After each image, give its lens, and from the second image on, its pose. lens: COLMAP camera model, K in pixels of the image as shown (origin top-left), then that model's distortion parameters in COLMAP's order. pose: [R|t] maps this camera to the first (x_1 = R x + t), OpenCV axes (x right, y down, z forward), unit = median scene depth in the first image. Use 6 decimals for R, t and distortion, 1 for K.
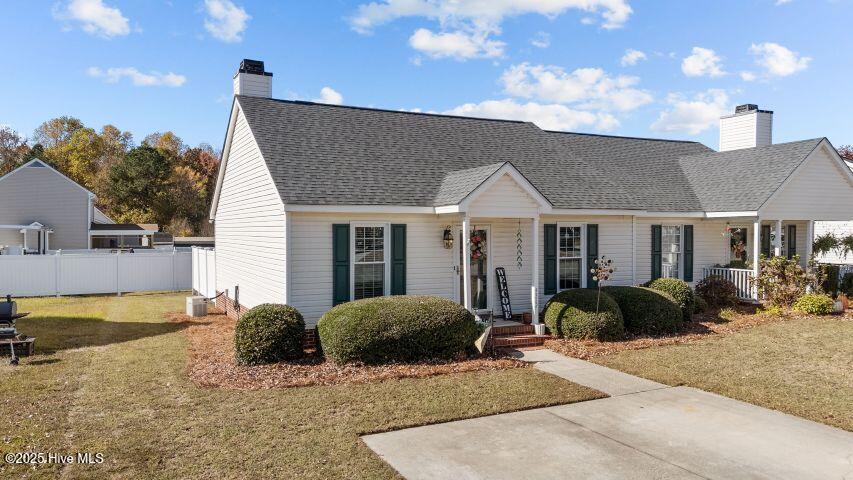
lens RADIAL K [[626.8, 0, 427.9], [0, 626.8, 237.9], [0, 0, 1]] dist [0.091759, -0.094459]
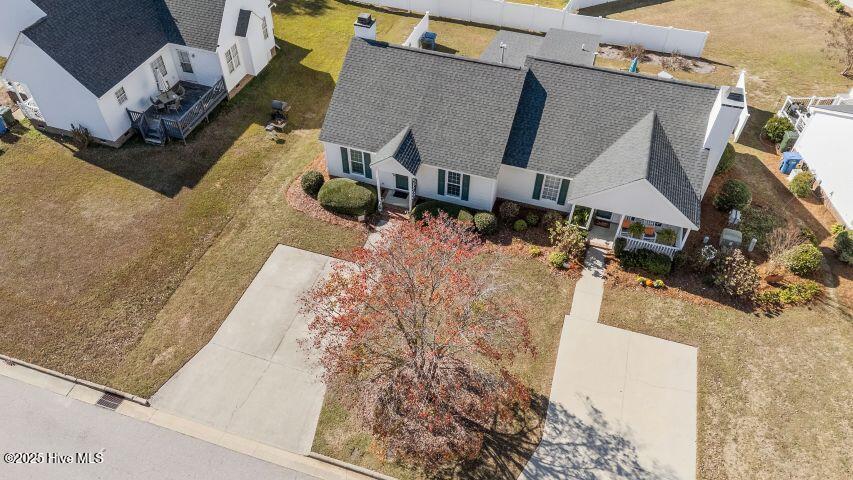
lens RADIAL K [[626.8, 0, 427.9], [0, 626.8, 237.9], [0, 0, 1]] dist [0.091759, -0.094459]
pose [[0.709854, 0.509426, -0.486408, 1.463123], [-0.020934, 0.705532, 0.708369, -1.510595], [0.704038, -0.492656, 0.511489, -0.221797]]
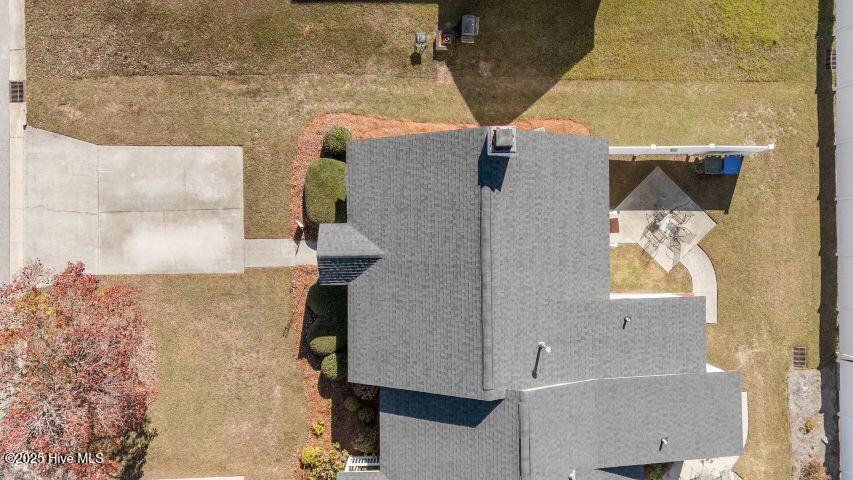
lens RADIAL K [[626.8, 0, 427.9], [0, 626.8, 237.9], [0, 0, 1]] dist [0.091759, -0.094459]
pose [[-0.437291, 0.899205, -0.014349, -0.030009], [-0.034087, -0.000628, 0.999419, -1.910055], [0.898674, 0.437526, 0.030925, 1.190115]]
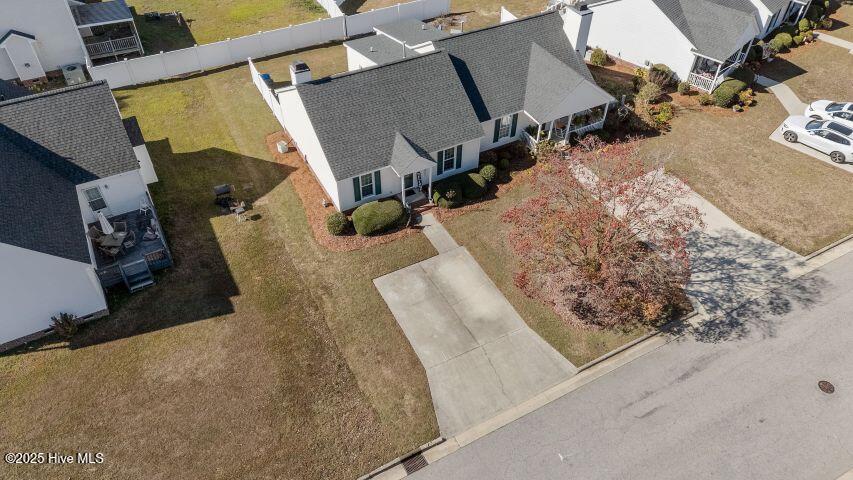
lens RADIAL K [[626.8, 0, 427.9], [0, 626.8, 237.9], [0, 0, 1]] dist [0.091759, -0.094459]
pose [[0.999654, -0.012751, 0.023012, 0.100986], [-0.006435, 0.729614, 0.683829, -1.617538], [-0.025509, -0.683740, 0.729279, -1.103126]]
